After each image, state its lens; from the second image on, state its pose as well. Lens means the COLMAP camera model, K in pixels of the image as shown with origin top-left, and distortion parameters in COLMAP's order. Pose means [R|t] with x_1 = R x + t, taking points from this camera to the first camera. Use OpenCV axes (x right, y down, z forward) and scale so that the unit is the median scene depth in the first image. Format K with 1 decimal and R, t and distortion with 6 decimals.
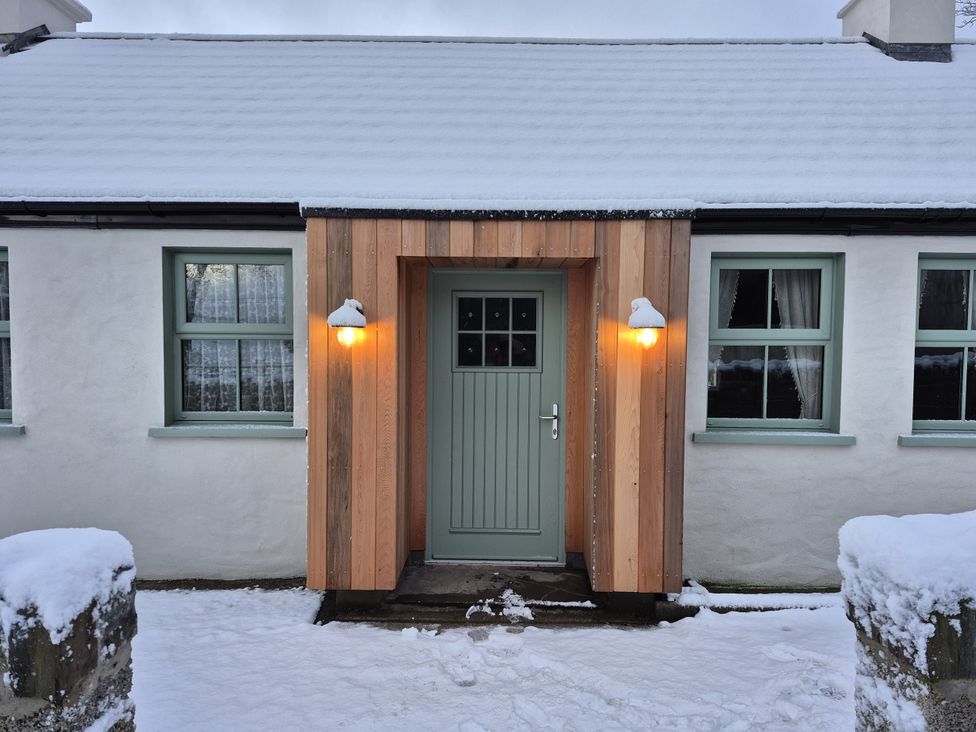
lens RADIAL K [[675.2, 0, 489.1], [0, 675.2, 368.5], [0, 0, 1]] dist [-0.009934, -0.010988]
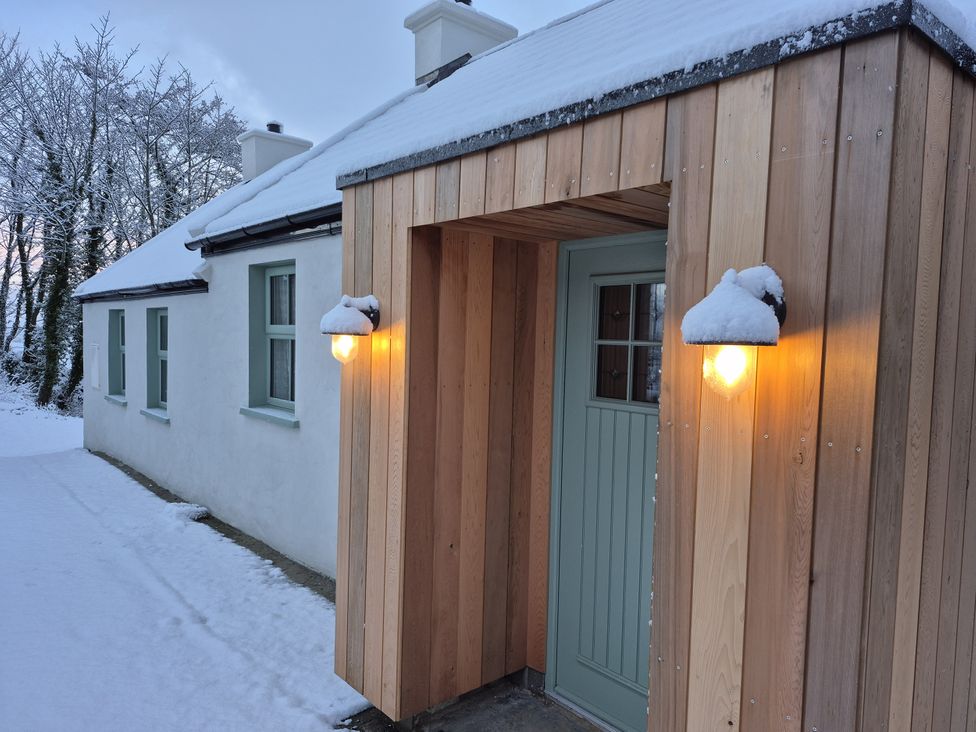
lens RADIAL K [[675.2, 0, 487.7], [0, 675.2, 365.8], [0, 0, 1]] dist [-0.009934, -0.010988]
pose [[0.673972, 0.044424, -0.737420, 0.412355], [-0.048447, 0.998699, 0.015885, -0.045178], [0.737166, 0.025020, 0.675248, 0.616300]]
